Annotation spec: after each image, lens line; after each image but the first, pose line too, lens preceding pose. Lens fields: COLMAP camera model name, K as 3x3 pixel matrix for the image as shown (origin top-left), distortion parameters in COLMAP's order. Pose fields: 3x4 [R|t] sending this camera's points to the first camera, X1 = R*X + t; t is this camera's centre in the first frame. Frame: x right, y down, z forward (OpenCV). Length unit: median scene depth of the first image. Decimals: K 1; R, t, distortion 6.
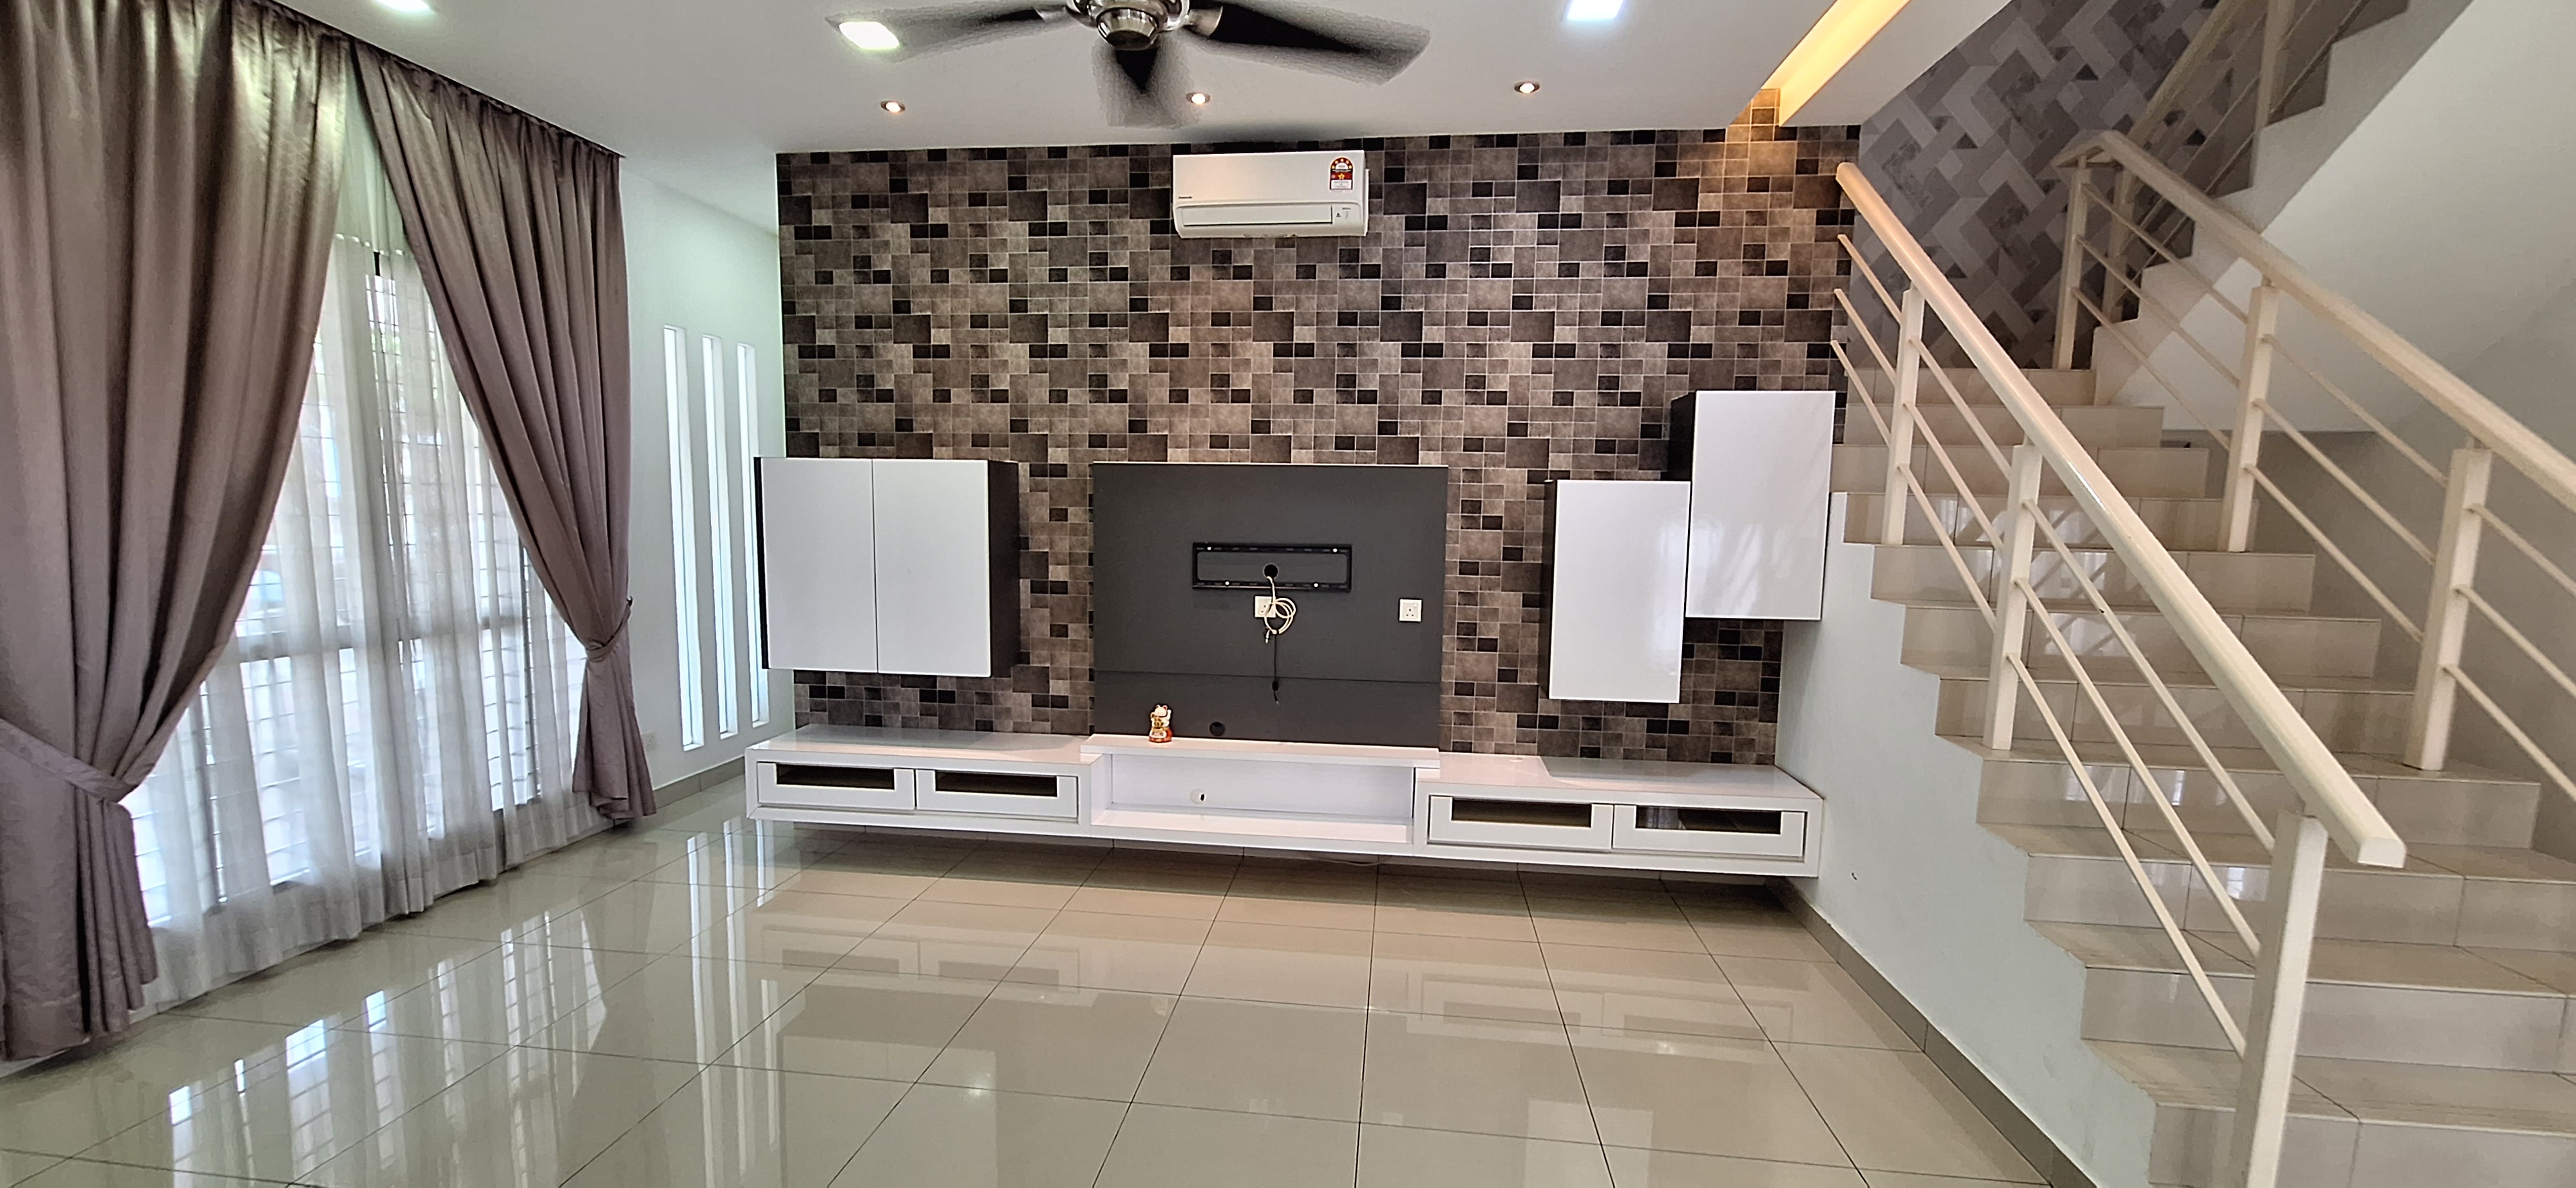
lens RADIAL K [[1033.9, 0, 1278.9], [0, 1033.9, 609.0], [0, 0, 1]] dist [-0.007702, 0.000569]
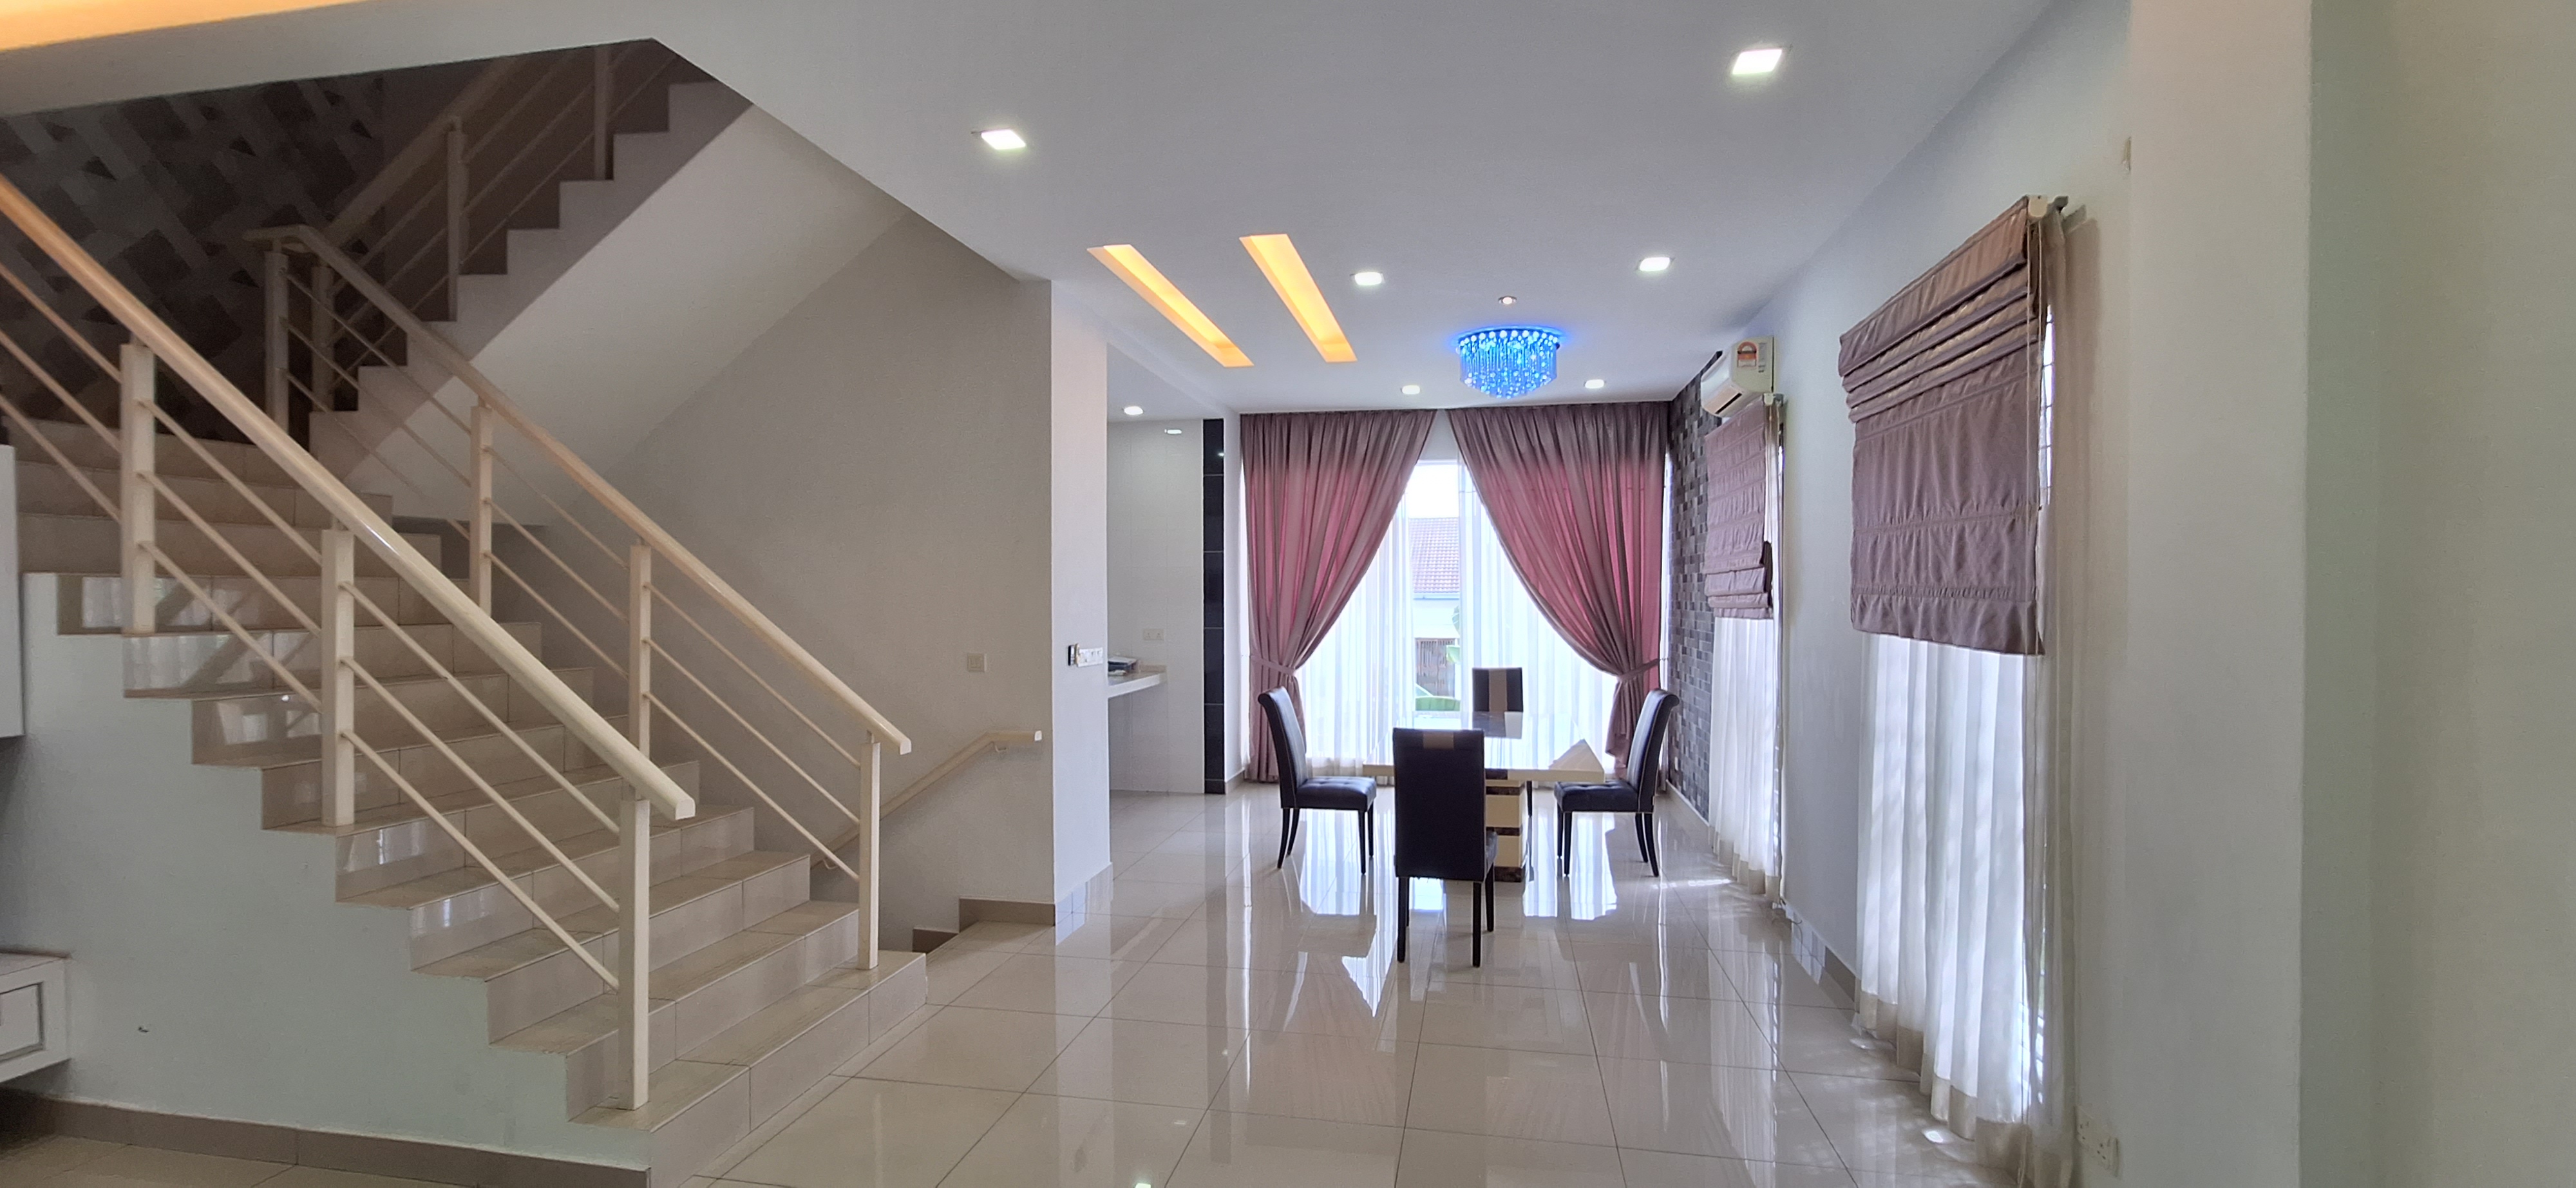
lens RADIAL K [[1033.9, 0, 1287.1], [0, 1033.9, 597.8], [0, 0, 1]] dist [-0.007702, 0.000569]
pose [[0.062815, -0.024869, 0.997715, -0.214324], [0.106951, 0.994100, 0.018046, -0.005458], [-0.992278, 0.105574, 0.065104, -0.013676]]
